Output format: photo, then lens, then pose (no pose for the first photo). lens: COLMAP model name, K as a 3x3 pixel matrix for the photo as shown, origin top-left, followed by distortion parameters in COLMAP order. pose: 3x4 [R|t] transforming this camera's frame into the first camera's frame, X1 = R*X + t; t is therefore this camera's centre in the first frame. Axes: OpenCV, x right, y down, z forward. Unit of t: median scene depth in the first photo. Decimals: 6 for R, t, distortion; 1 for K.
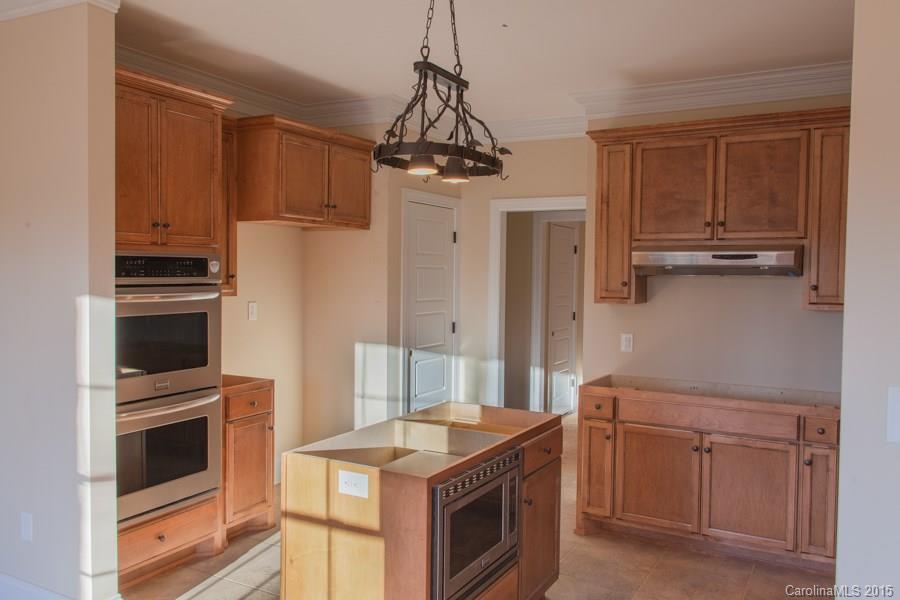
lens RADIAL K [[708.9, 0, 456.1], [0, 708.9, 296.6], [0, 0, 1]] dist [0.042078, -0.011217]
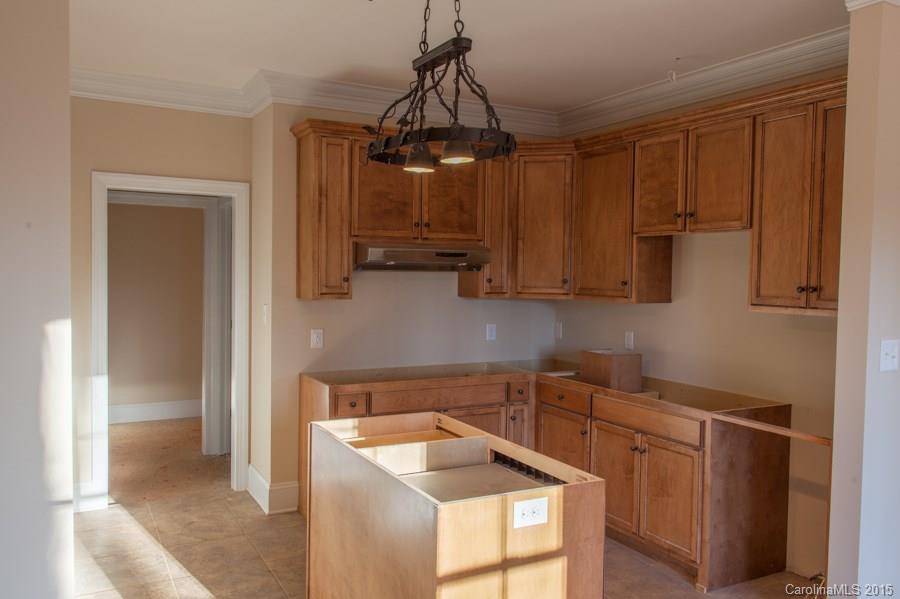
lens RADIAL K [[708.9, 0, 454.9], [0, 708.9, 300.0], [0, 0, 1]] dist [0.042078, -0.011217]
pose [[0.568197, -0.039726, 0.821933, -0.586313], [0.023194, 0.999210, 0.032260, -0.020717], [-0.822566, 0.000734, 0.568669, 0.361063]]
